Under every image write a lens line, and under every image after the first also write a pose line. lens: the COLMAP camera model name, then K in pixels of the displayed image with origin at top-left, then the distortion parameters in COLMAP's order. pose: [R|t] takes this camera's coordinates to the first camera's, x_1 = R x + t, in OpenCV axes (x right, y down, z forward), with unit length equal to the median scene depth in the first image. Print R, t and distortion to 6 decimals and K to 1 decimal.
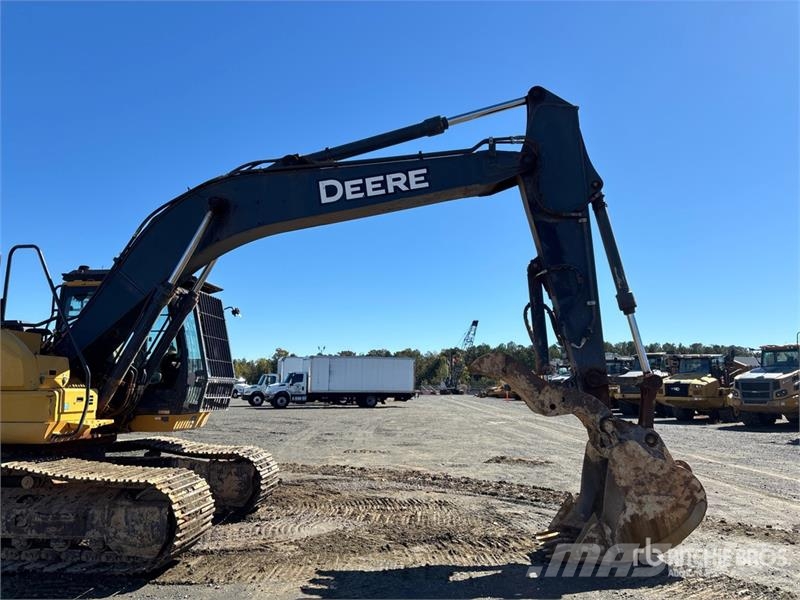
lens RADIAL K [[603.9, 0, 397.7], [0, 603.9, 295.8], [0, 0, 1]] dist [0.074605, -0.094126]
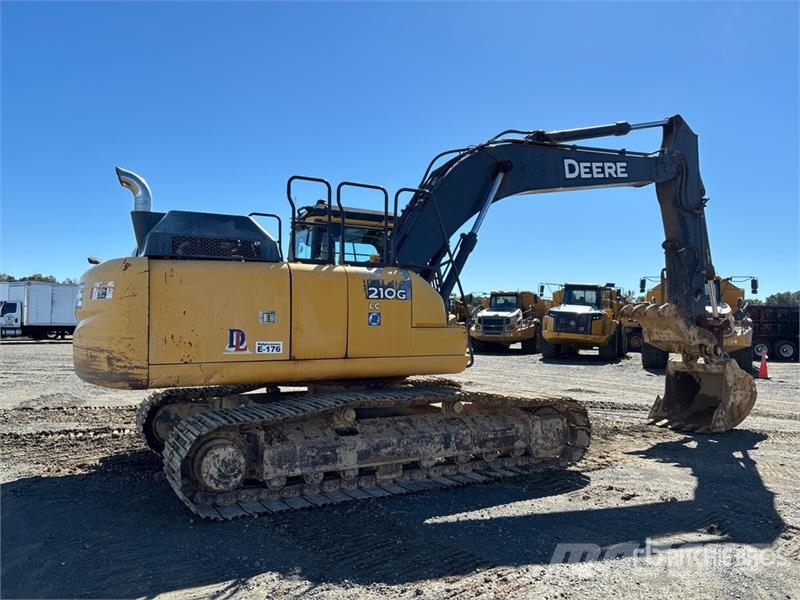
lens RADIAL K [[601.7, 0, 407.5], [0, 601.7, 304.5], [0, 0, 1]] dist [0.076773, -0.101034]
pose [[0.828973, 0.024332, 0.558760, -1.074281], [-0.093130, 0.991111, 0.095007, 0.014971], [-0.551481, -0.130795, 0.823870, 0.129021]]
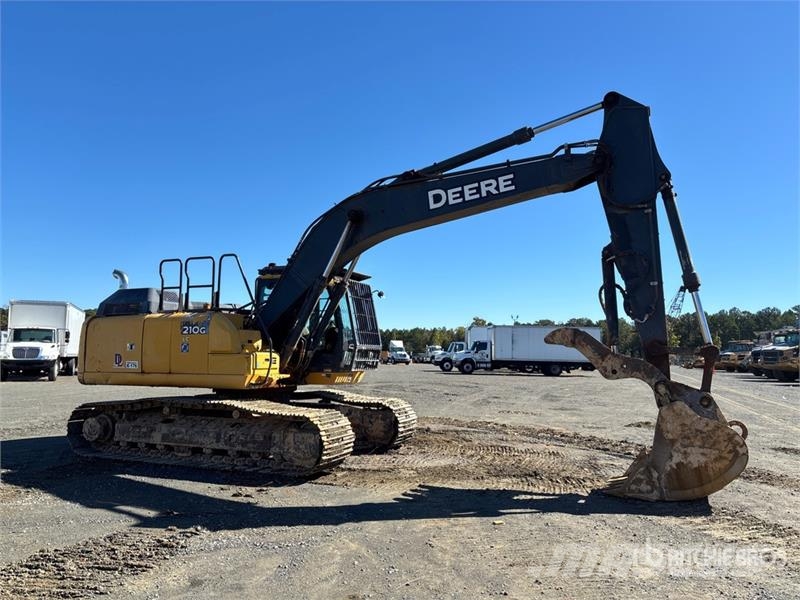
lens RADIAL K [[601.7, 0, 407.5], [0, 601.7, 304.5], [0, 0, 1]] dist [0.076773, -0.101034]
pose [[0.951712, -0.015217, -0.306615, 0.210648], [0.035356, 0.997558, 0.060237, -0.031673], [0.304950, -0.068169, 0.949926, -0.218793]]
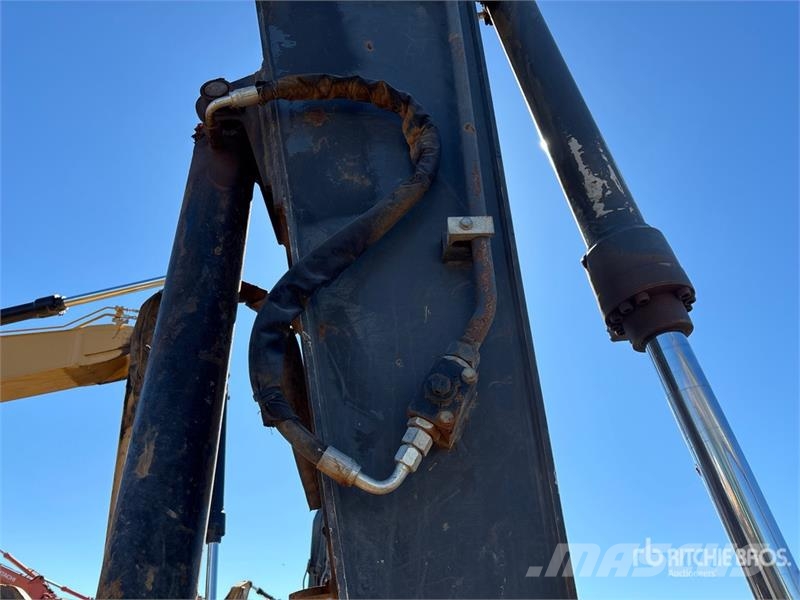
lens RADIAL K [[601.7, 0, 407.5], [0, 601.7, 304.5], [0, 0, 1]] dist [0.076773, -0.101034]
pose [[0.990048, 0.083446, 0.113321, 0.263044], [-0.037930, 0.933664, -0.356137, 0.088318], [-0.135522, 0.348294, 0.927537, 0.789319]]
